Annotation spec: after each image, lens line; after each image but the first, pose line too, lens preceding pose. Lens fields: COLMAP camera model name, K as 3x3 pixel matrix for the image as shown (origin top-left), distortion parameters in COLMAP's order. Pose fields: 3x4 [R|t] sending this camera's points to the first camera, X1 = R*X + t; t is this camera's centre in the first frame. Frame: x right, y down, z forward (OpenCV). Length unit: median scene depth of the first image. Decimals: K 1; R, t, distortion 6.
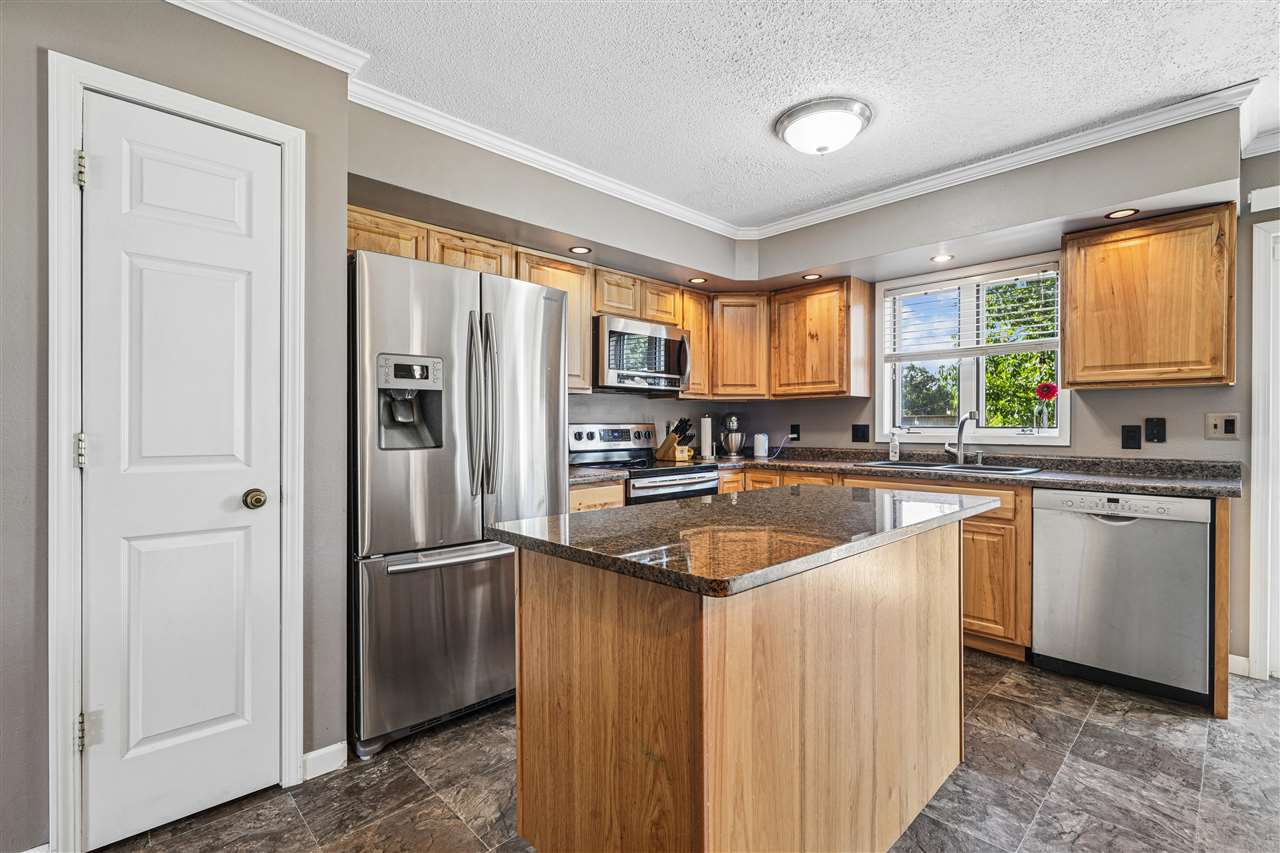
lens RADIAL K [[580.0, 0, 640.7], [0, 580.0, 427.6], [0, 0, 1]] dist [-0.003250, 0.001200]
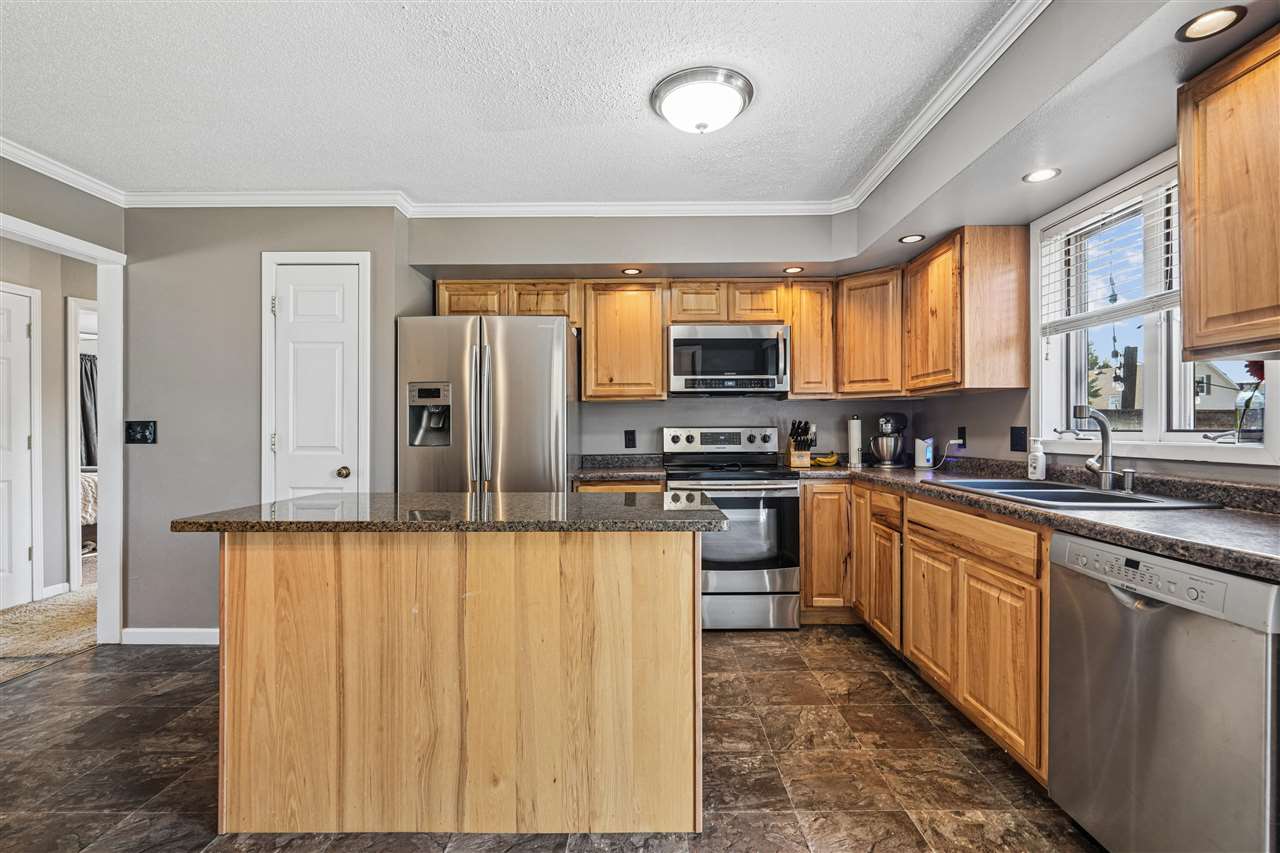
lens RADIAL K [[580.0, 0, 641.9], [0, 580.0, 428.2], [0, 0, 1]] dist [-0.003250, 0.001200]
pose [[0.716403, -0.003497, -0.697678, 0.626413], [0.000512, 0.999990, -0.004487, -0.000456], [0.697686, 0.002857, 0.716398, 0.200451]]
